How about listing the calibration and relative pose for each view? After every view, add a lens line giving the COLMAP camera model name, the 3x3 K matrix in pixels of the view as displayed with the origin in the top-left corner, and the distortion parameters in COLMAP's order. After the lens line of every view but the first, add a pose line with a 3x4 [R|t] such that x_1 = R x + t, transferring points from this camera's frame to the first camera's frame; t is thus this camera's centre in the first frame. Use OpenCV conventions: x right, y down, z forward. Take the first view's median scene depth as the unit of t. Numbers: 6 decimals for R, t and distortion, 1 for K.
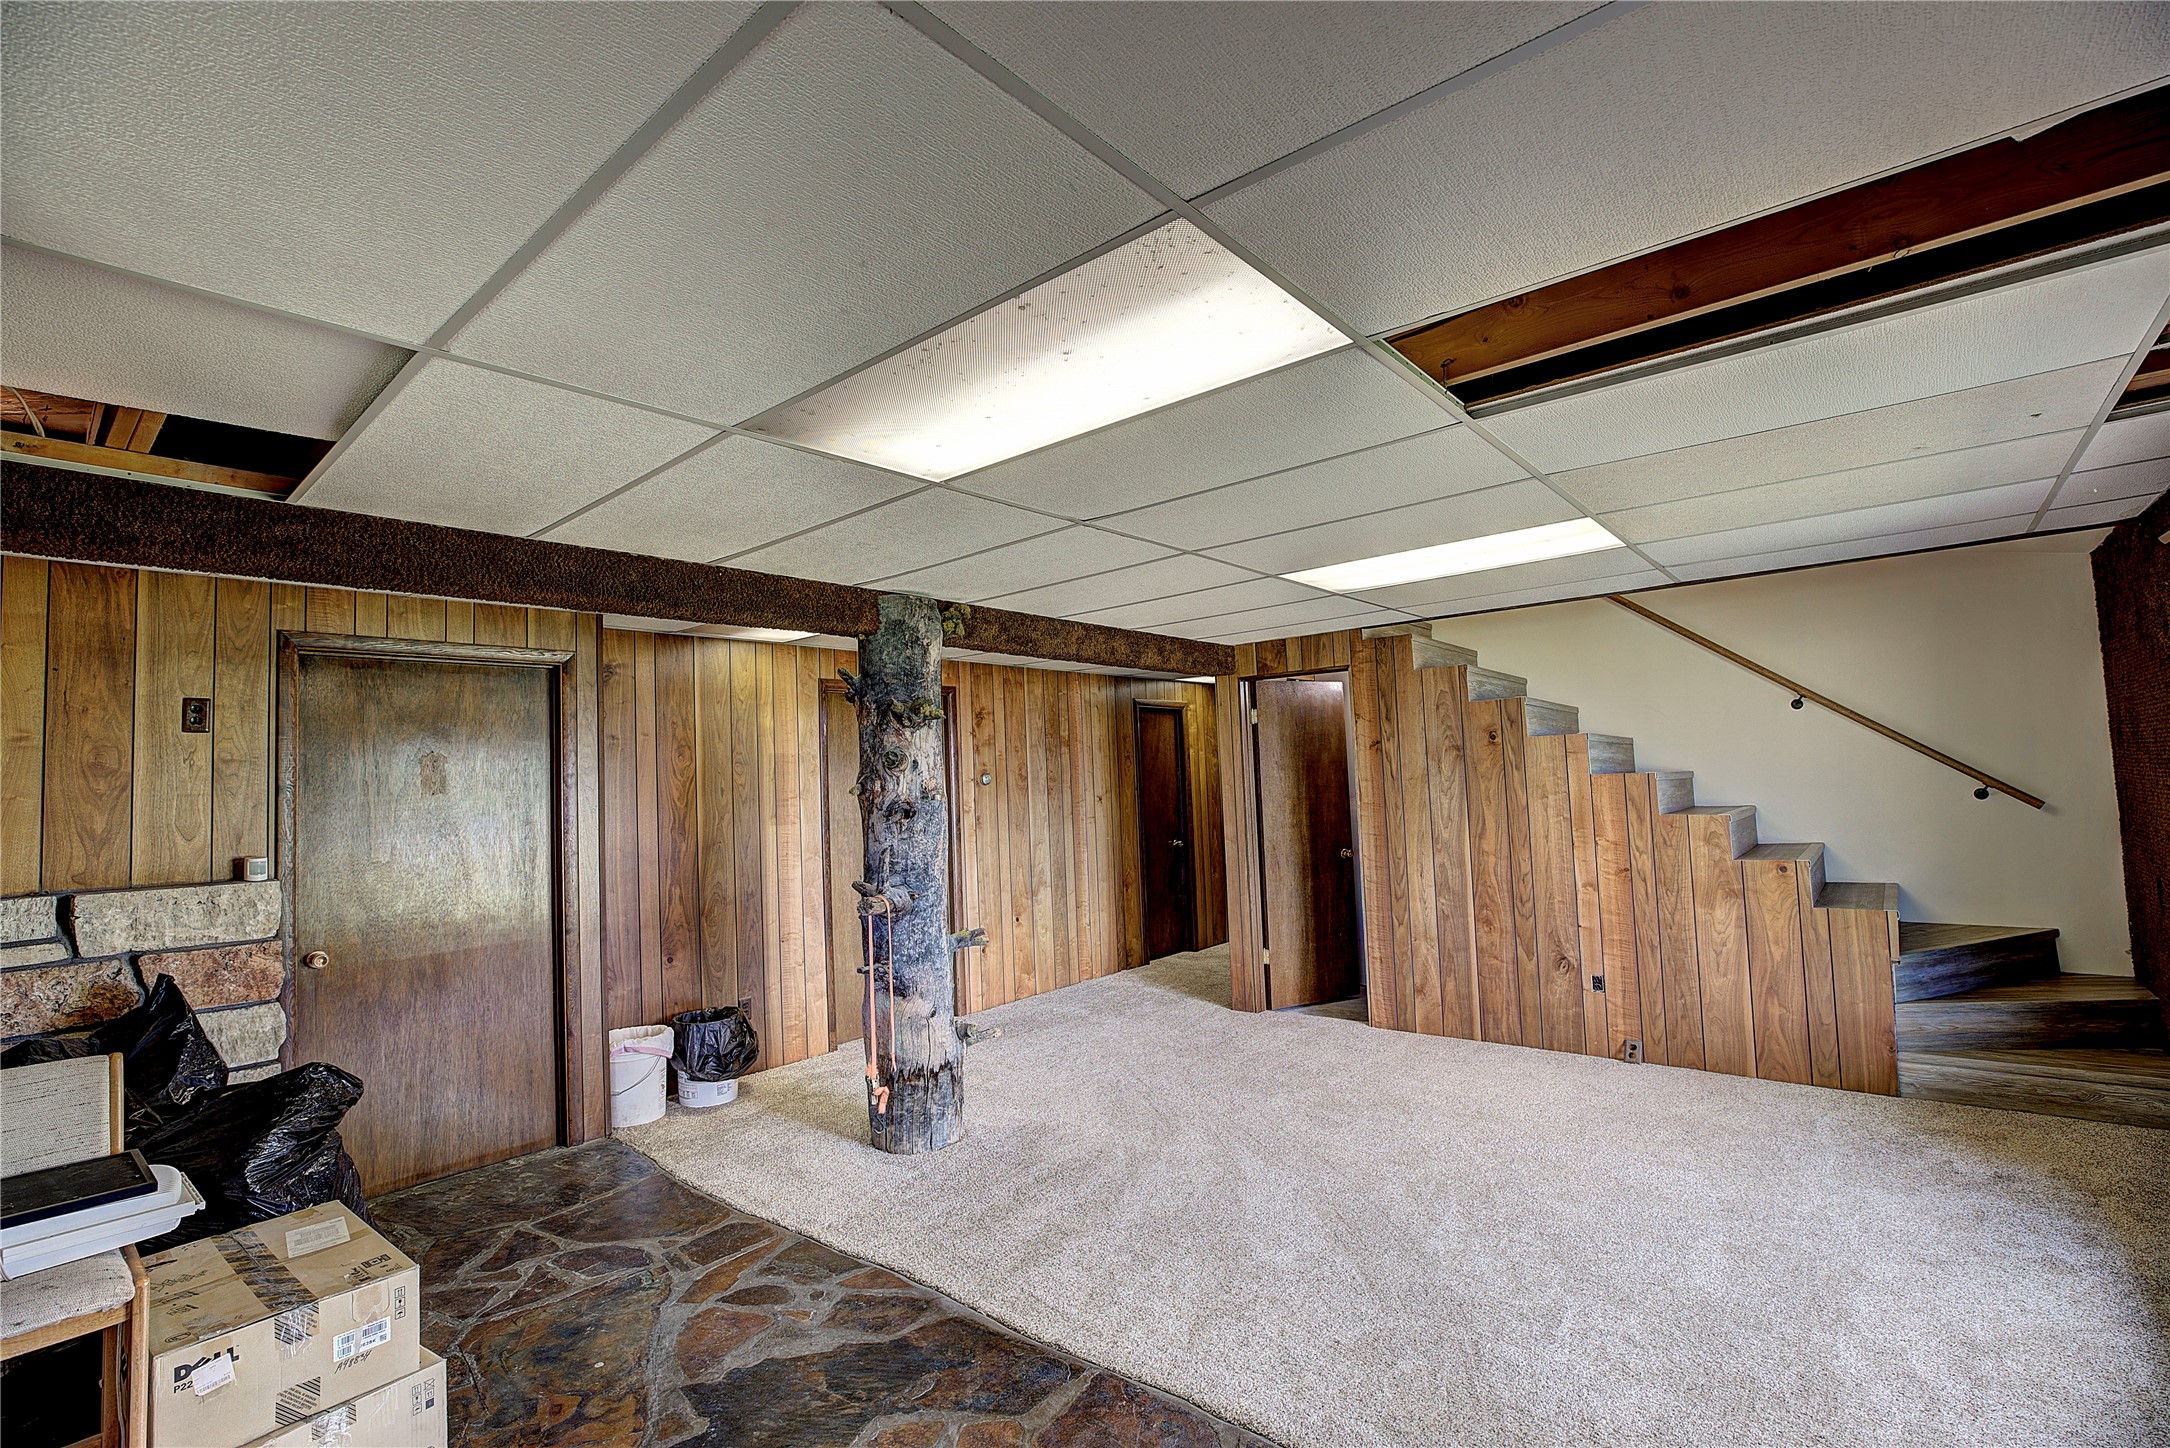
lens RADIAL K [[985.6, 0, 1079.4], [0, 985.6, 719.1], [0, 0, 1]] dist [-0.046739, 0.014141]
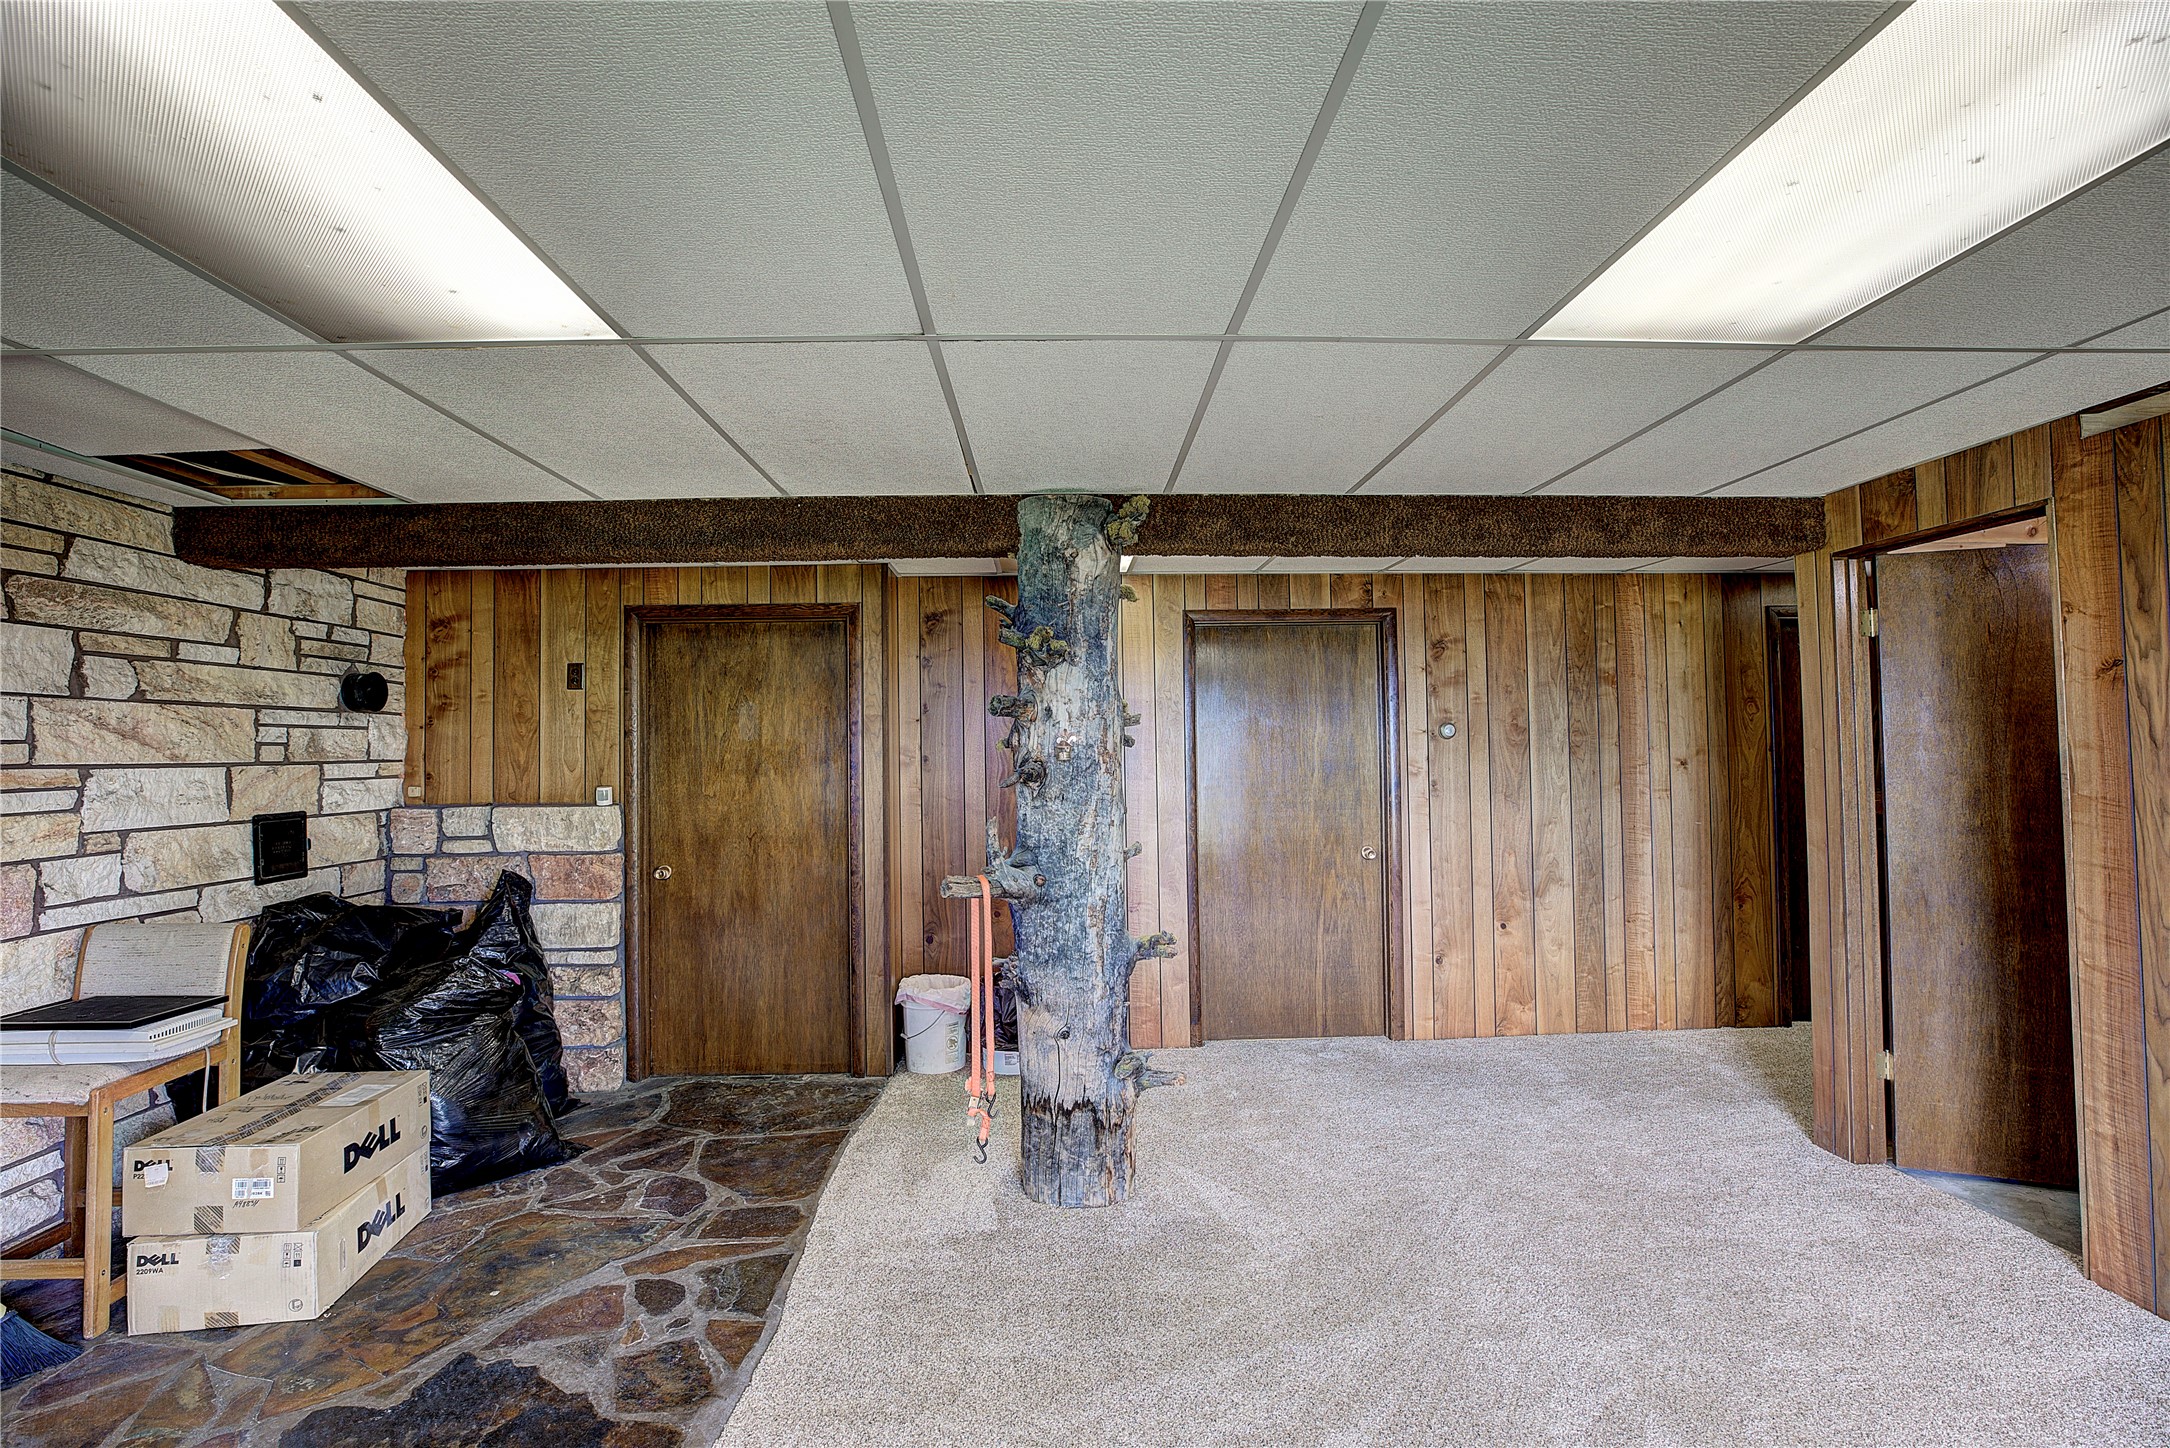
lens RADIAL K [[985.6, 0, 1079.4], [0, 985.6, 719.1], [0, 0, 1]] dist [-0.046739, 0.014141]
pose [[0.672968, 0.005977, -0.739648, 0.421569], [0.035800, 0.998532, 0.040642, 0.020269], [0.738805, -0.053830, 0.671766, 0.492000]]
